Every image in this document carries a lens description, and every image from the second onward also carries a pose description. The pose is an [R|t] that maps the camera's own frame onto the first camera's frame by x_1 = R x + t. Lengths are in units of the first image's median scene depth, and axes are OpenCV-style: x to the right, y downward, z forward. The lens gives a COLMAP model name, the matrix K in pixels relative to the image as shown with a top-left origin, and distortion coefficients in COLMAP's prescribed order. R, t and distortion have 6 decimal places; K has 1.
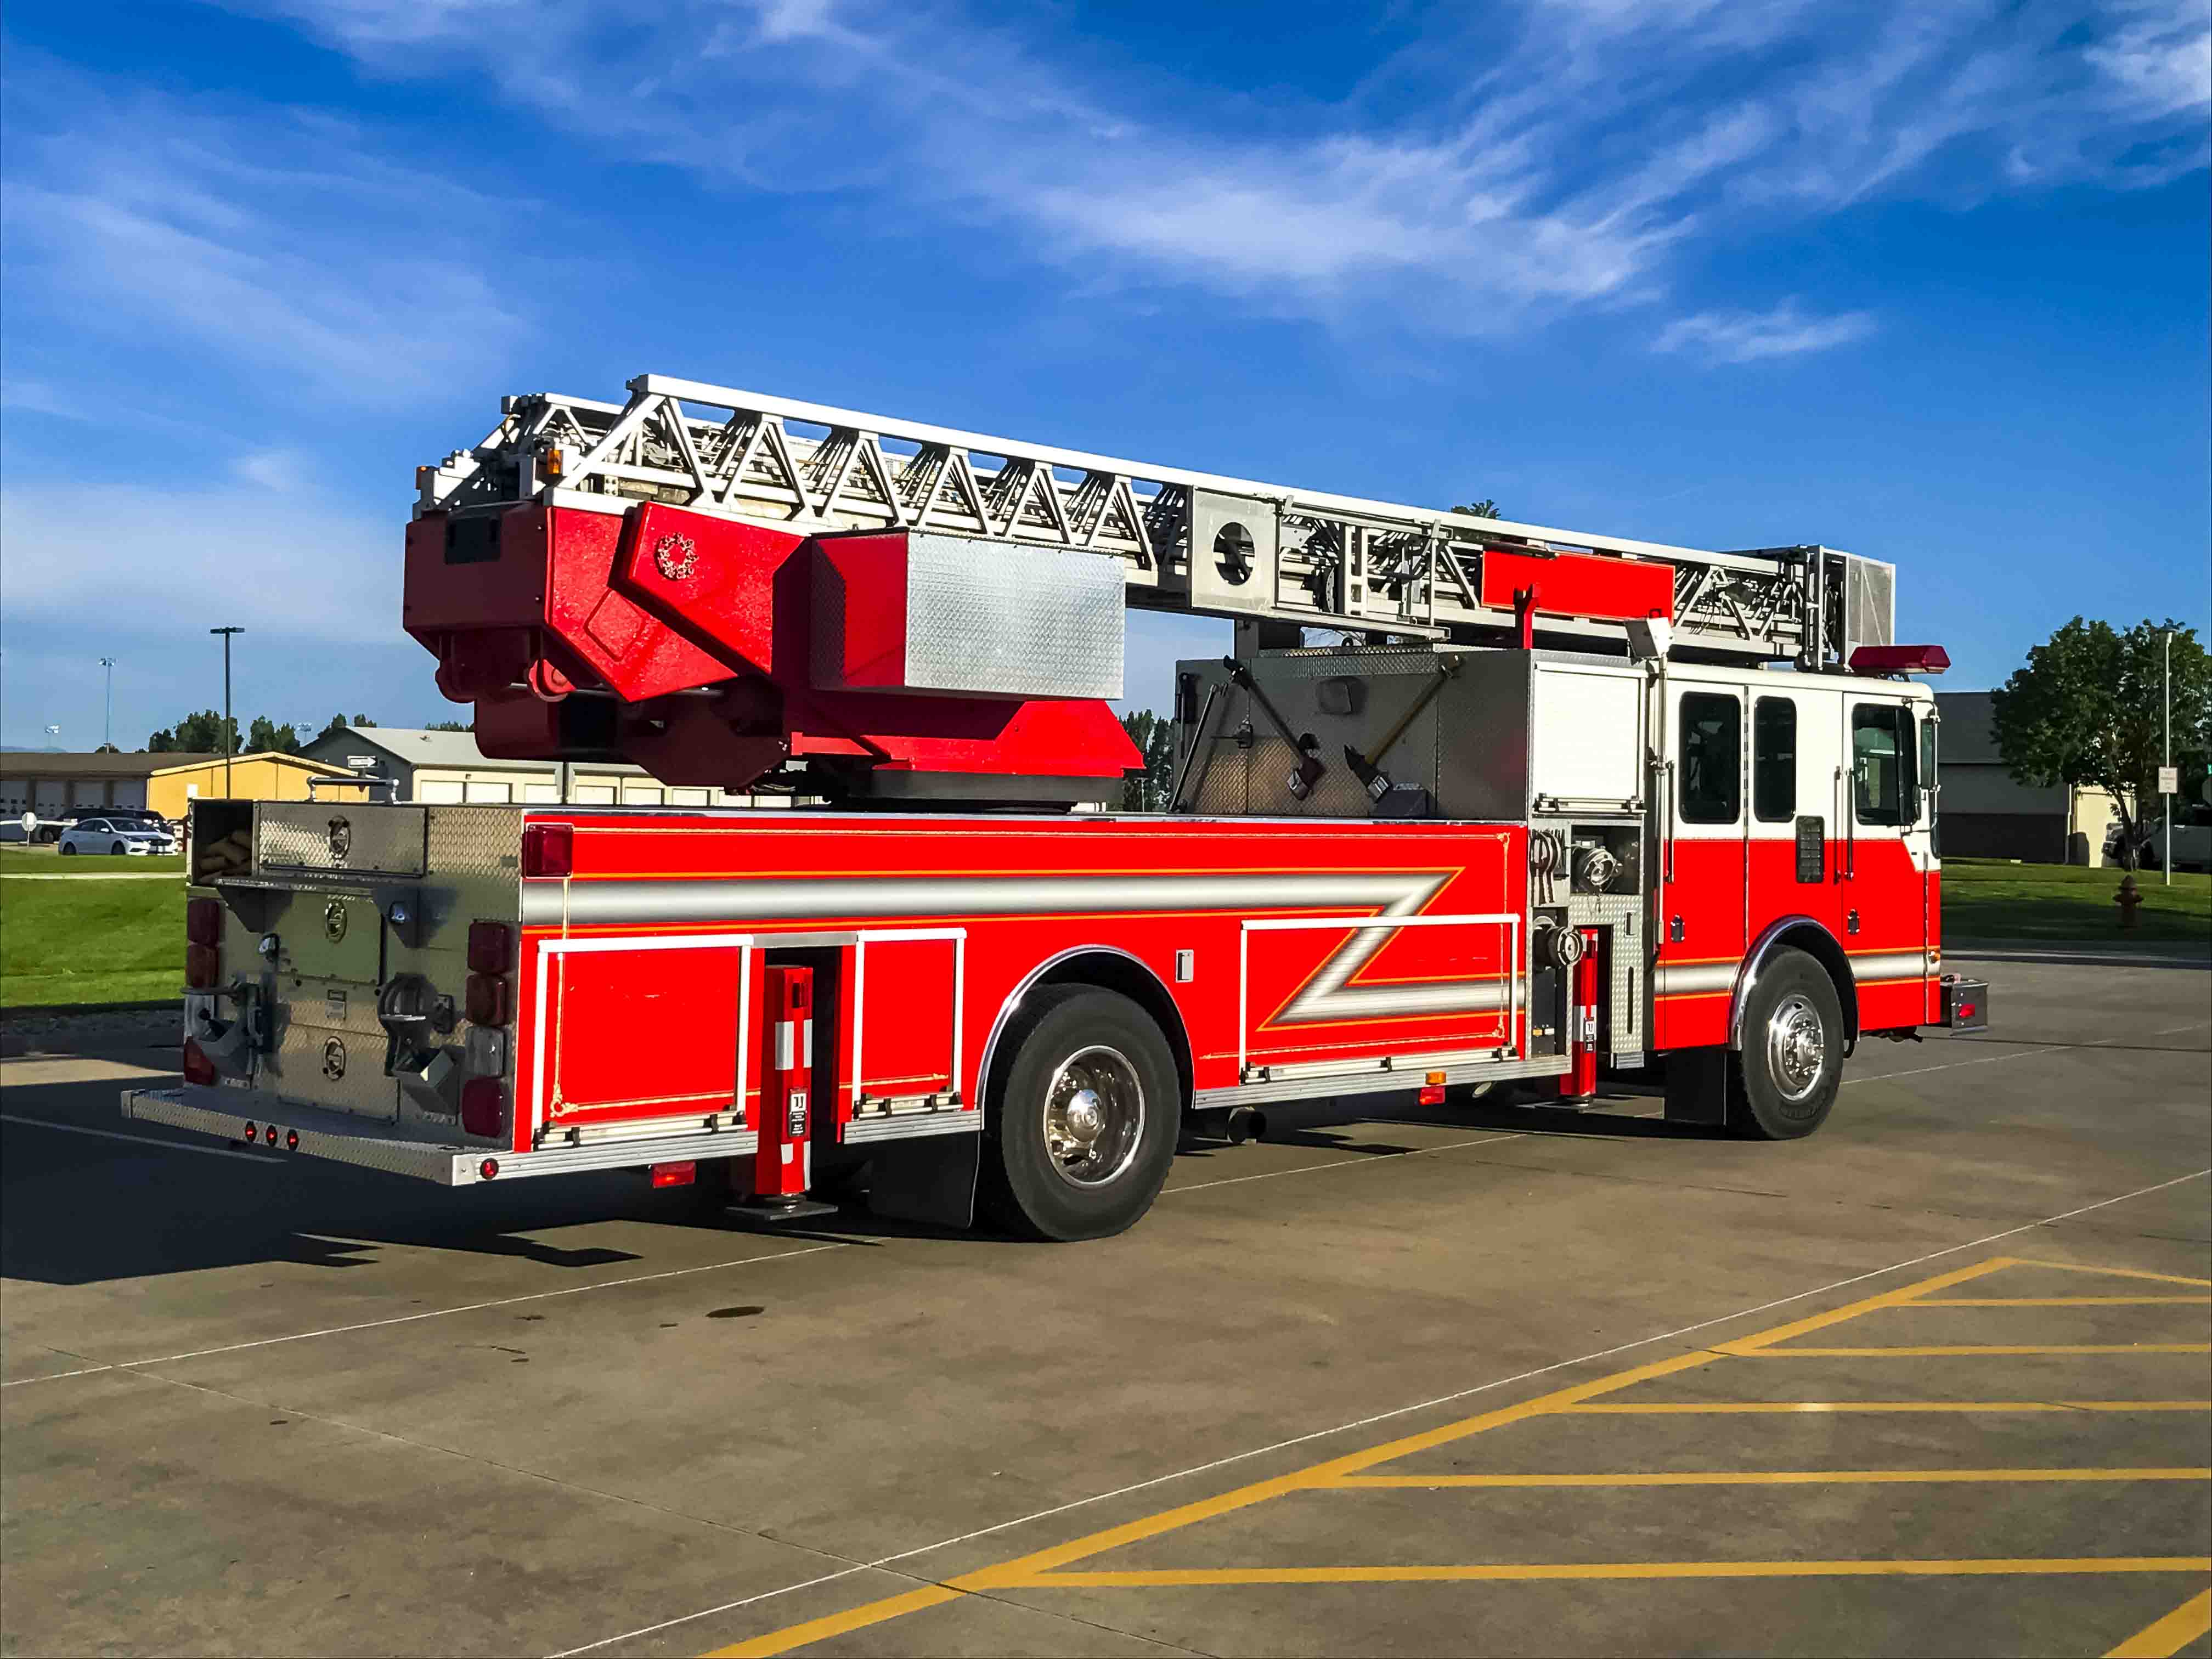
lens RADIAL K [[2791.5, 0, 1106.9], [0, 2791.5, 824.4], [0, 0, 1]] dist [-0.032943, 0.000000]
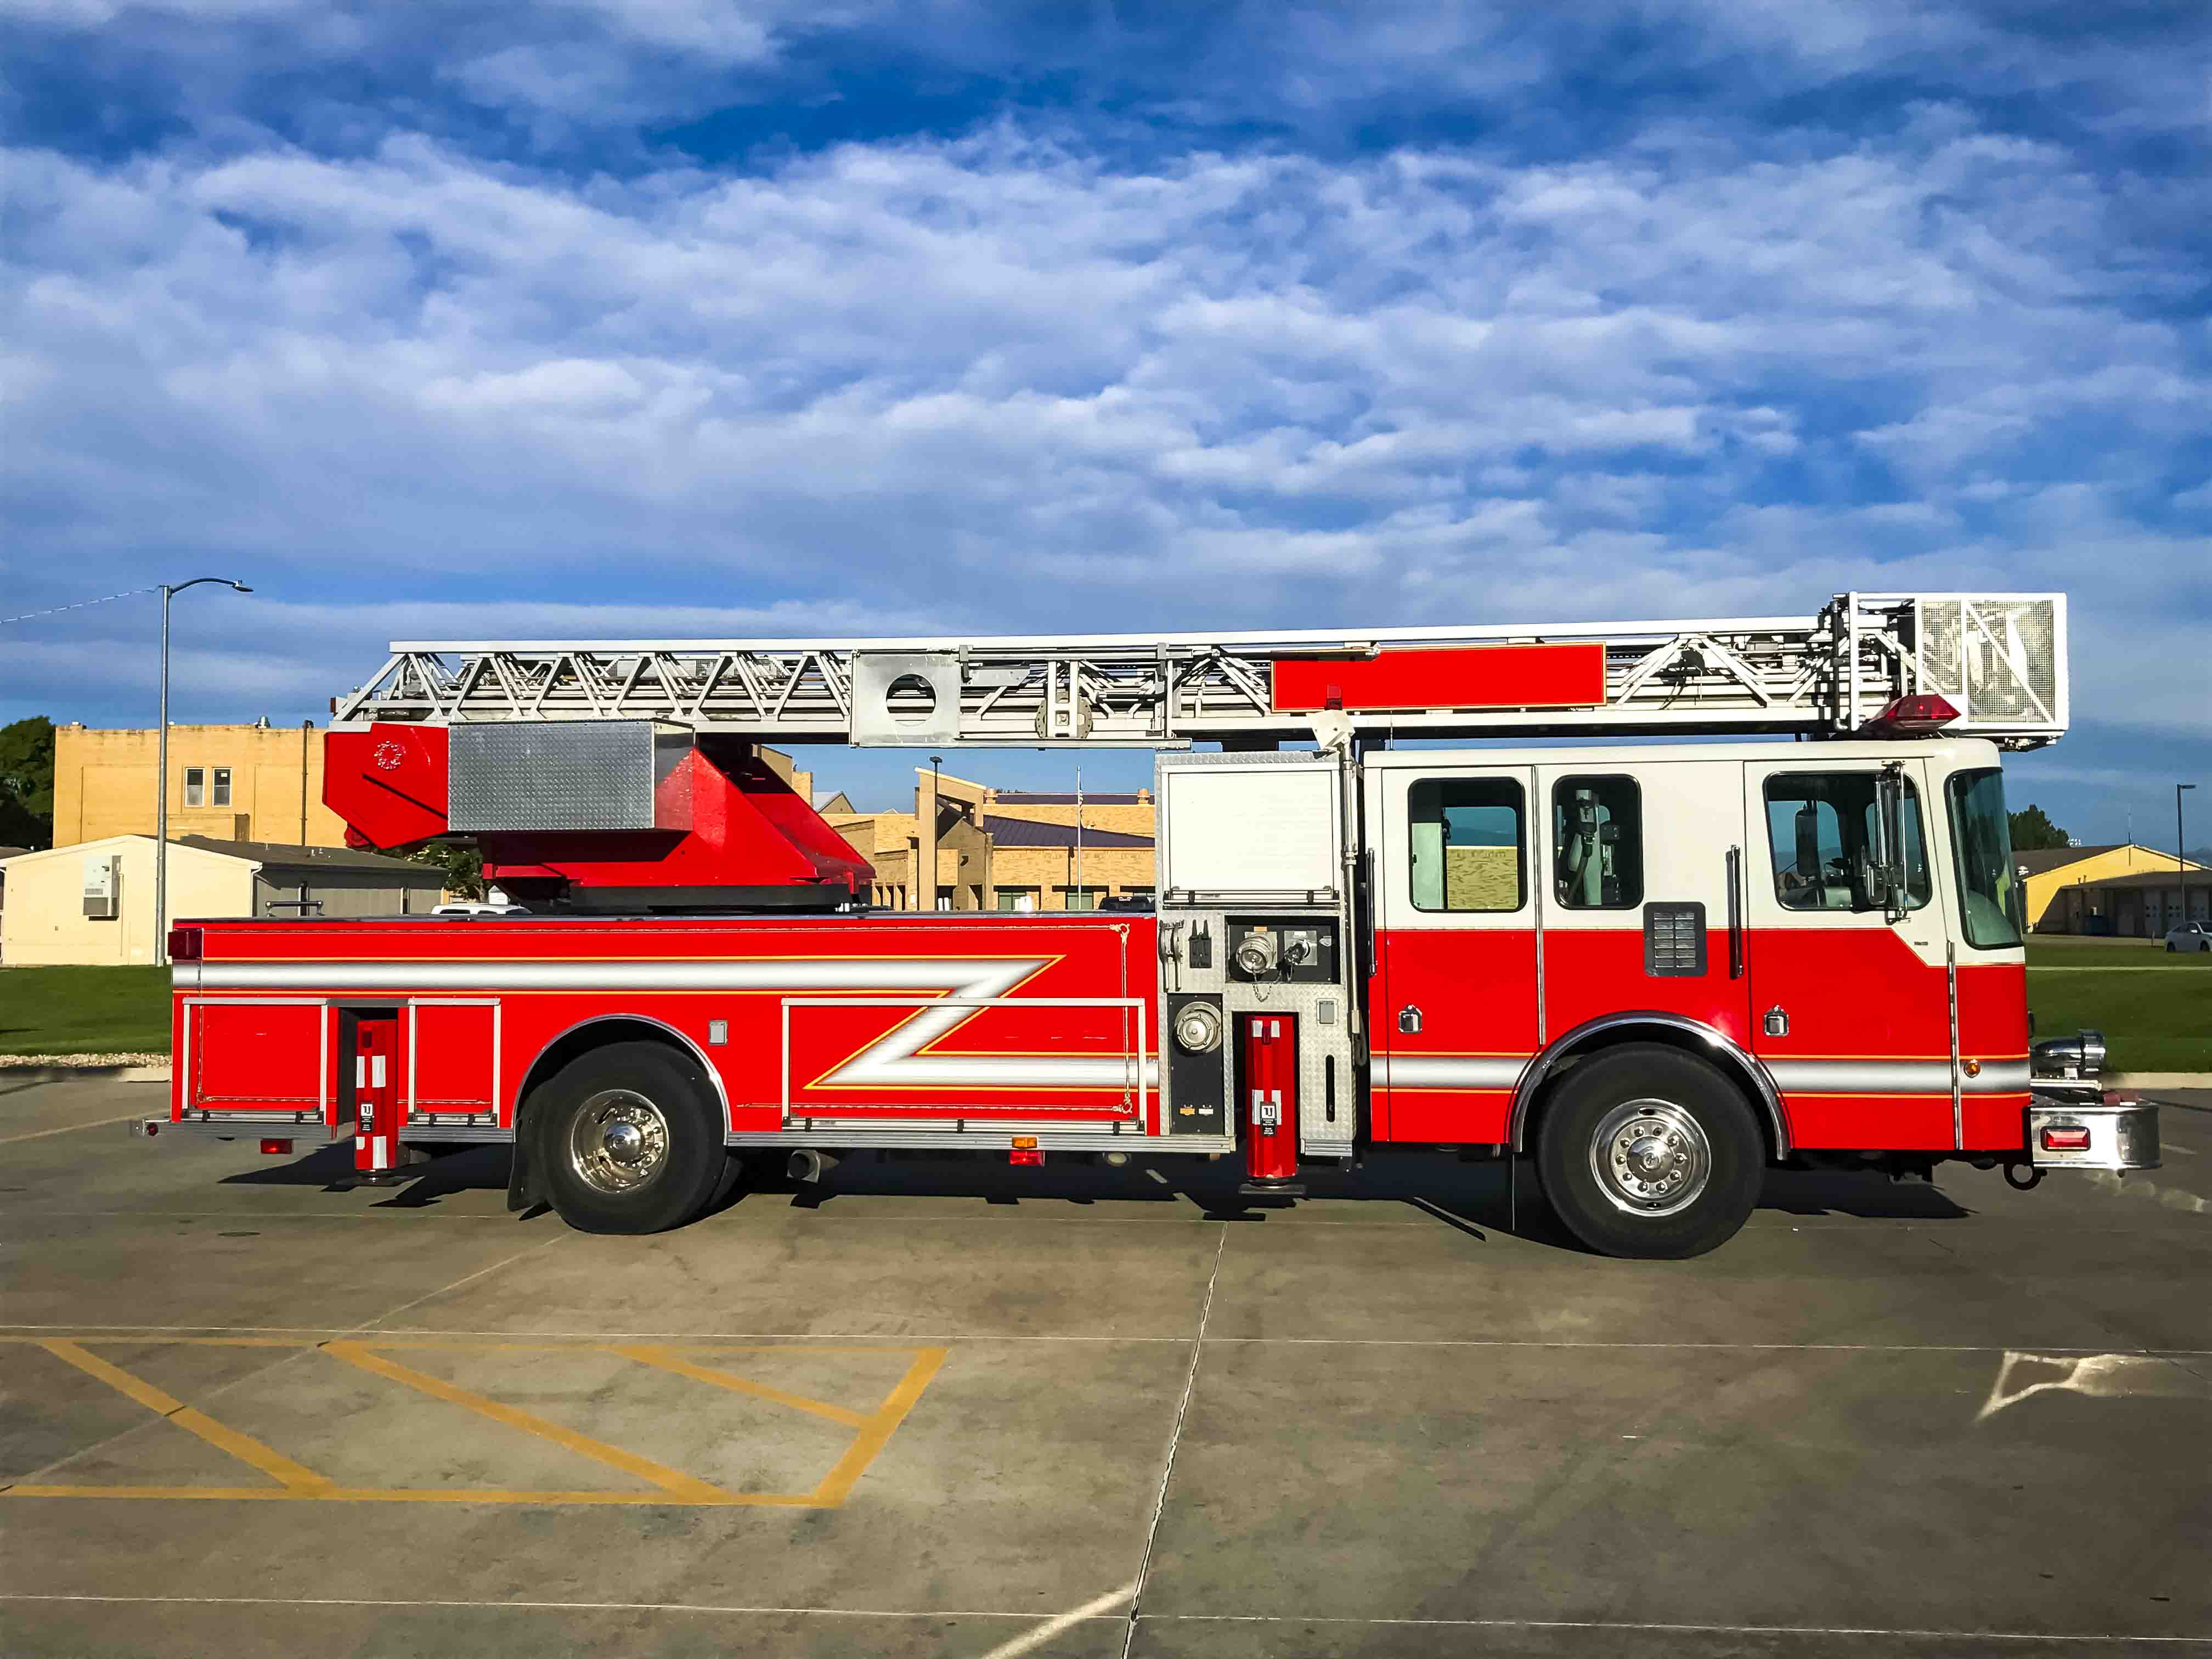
lens RADIAL K [[2143.8, 0, 1084.1], [0, 2143.8, 785.5], [0, 0, 1]] dist [0.025876, 0.000000]
pose [[0.552428, -0.061579, -0.831283, 0.832208], [0.010361, 0.997698, -0.067021, 0.004754], [0.833496, 0.028412, 0.551794, 0.517222]]
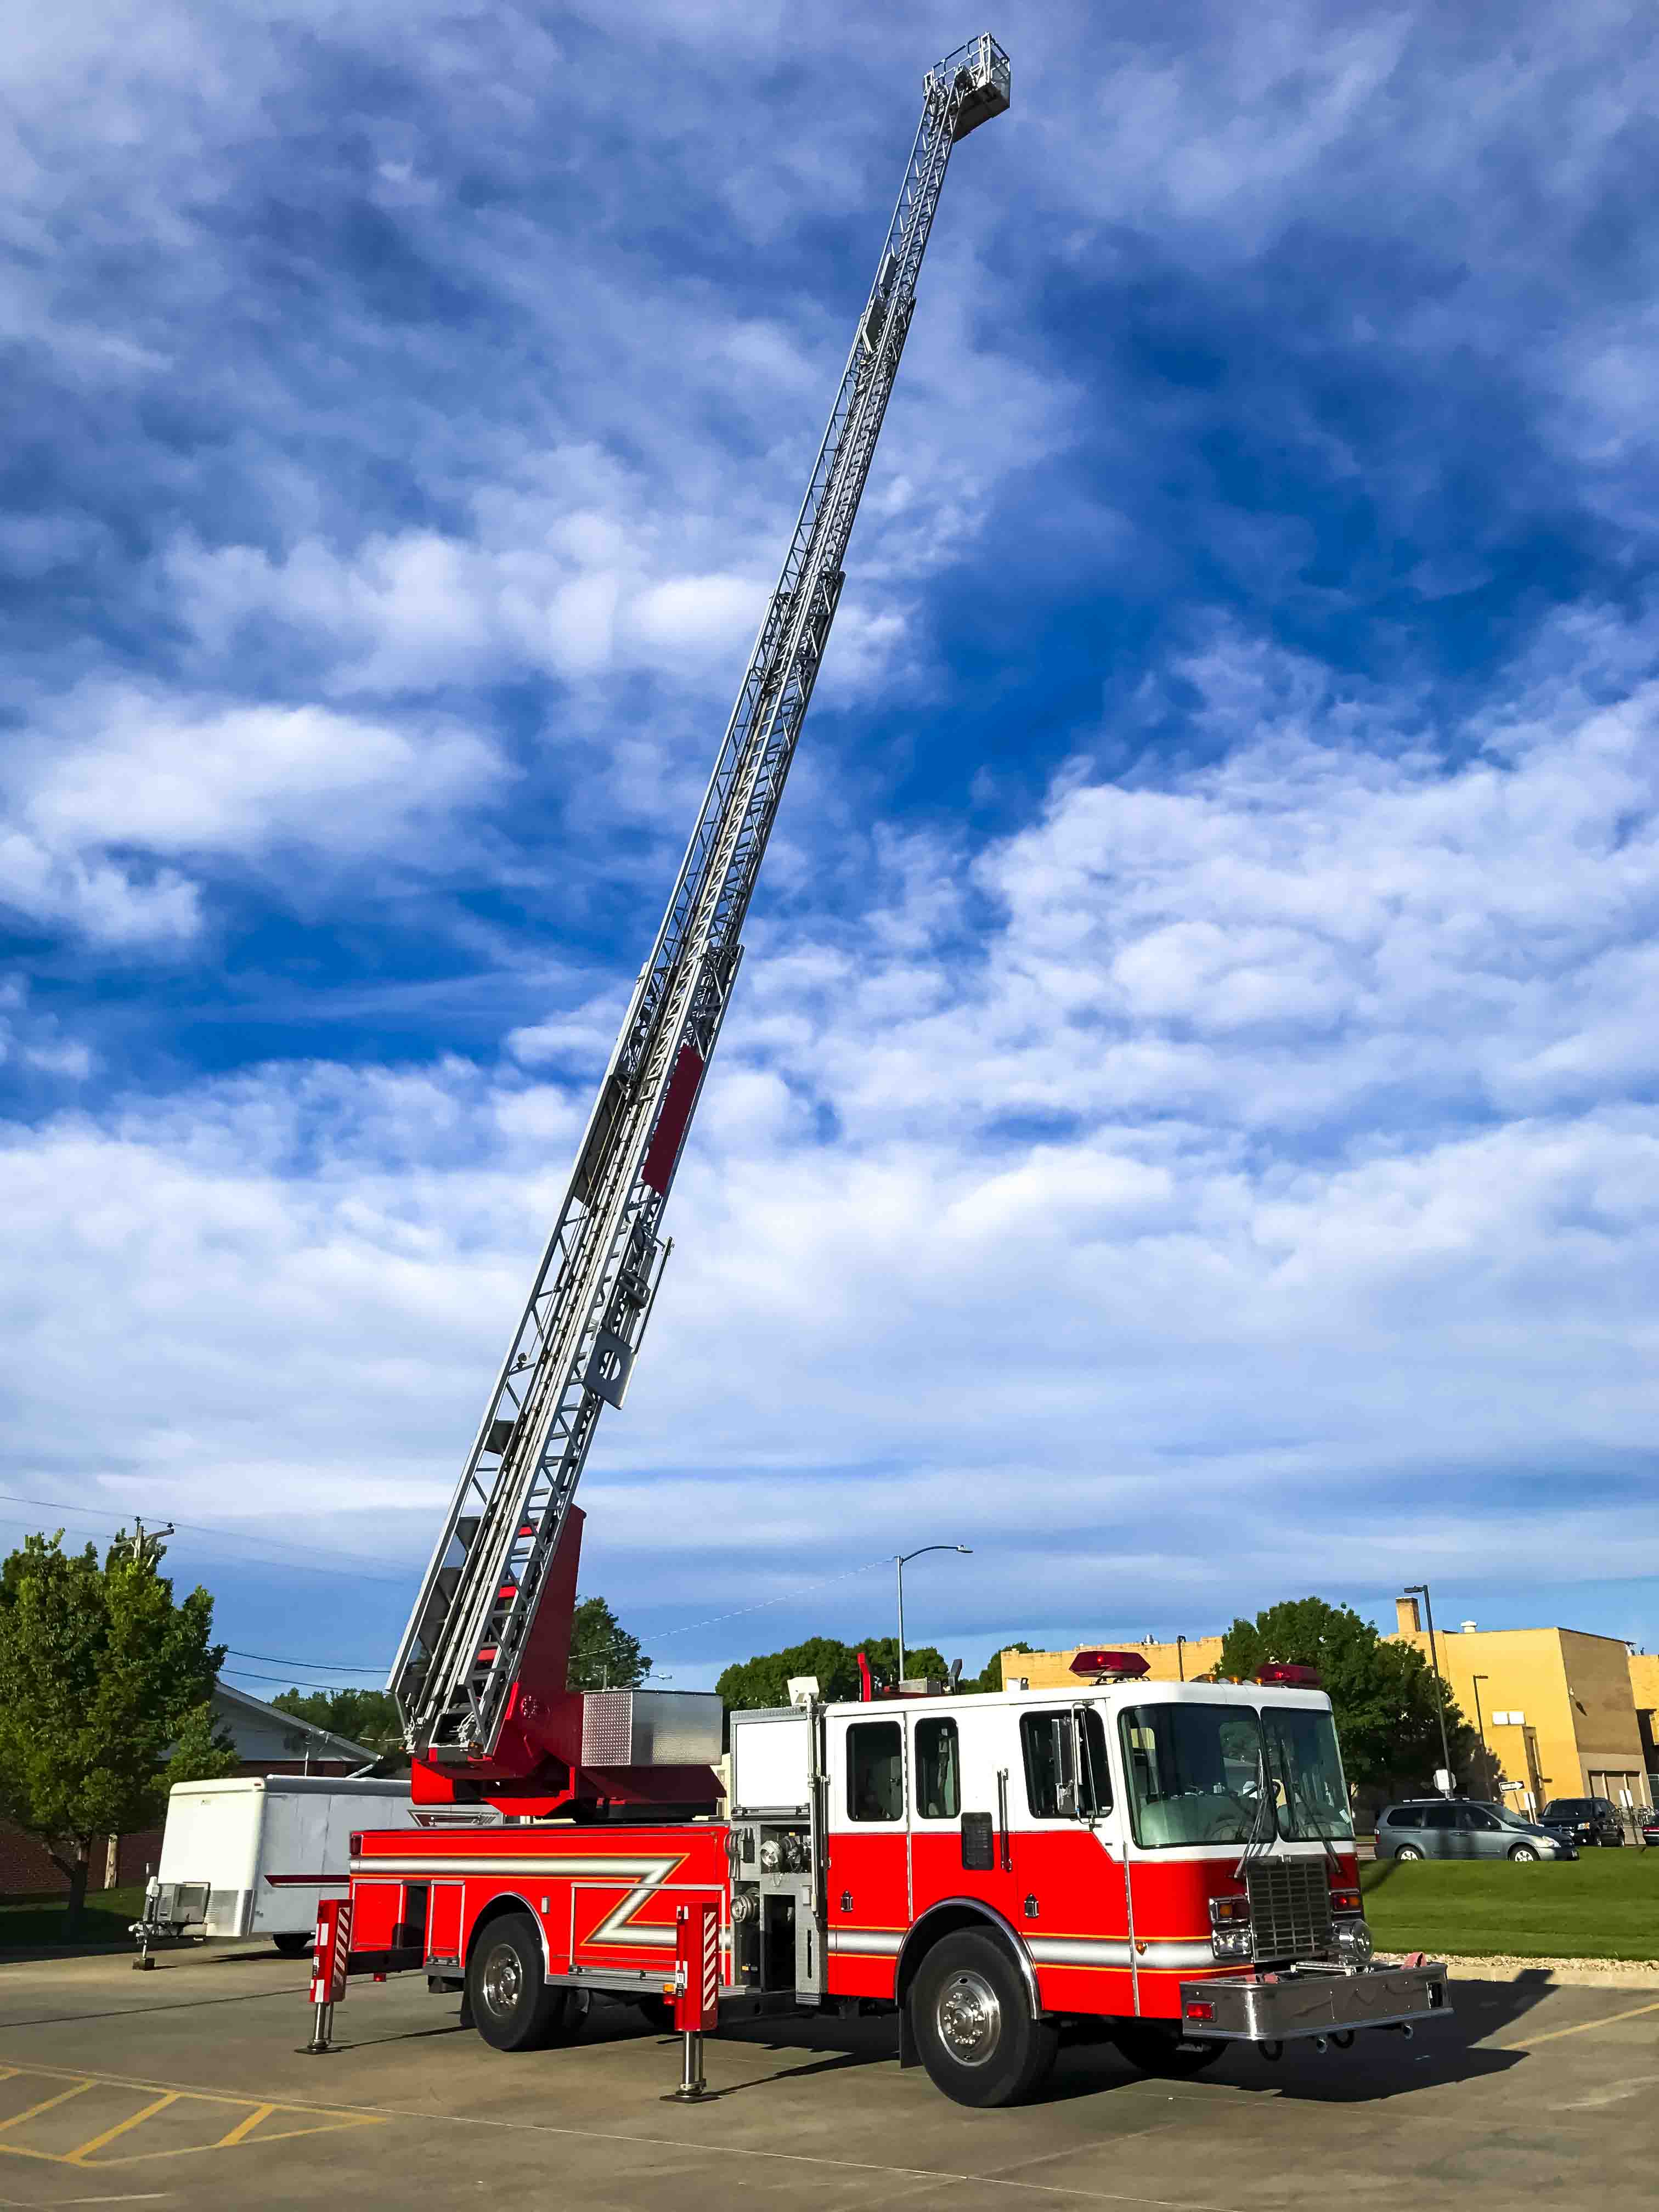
lens RADIAL K [[1833.7, 0, 843.5], [0, 1833.7, 1061.9], [0, 0, 1]] dist [0.016391, 0.014709]
pose [[-0.008208, -0.388755, -0.921305, 1.328389], [0.020410, 0.921079, -0.388841, 0.008065], [0.999758, -0.021995, 0.000374, 1.079574]]
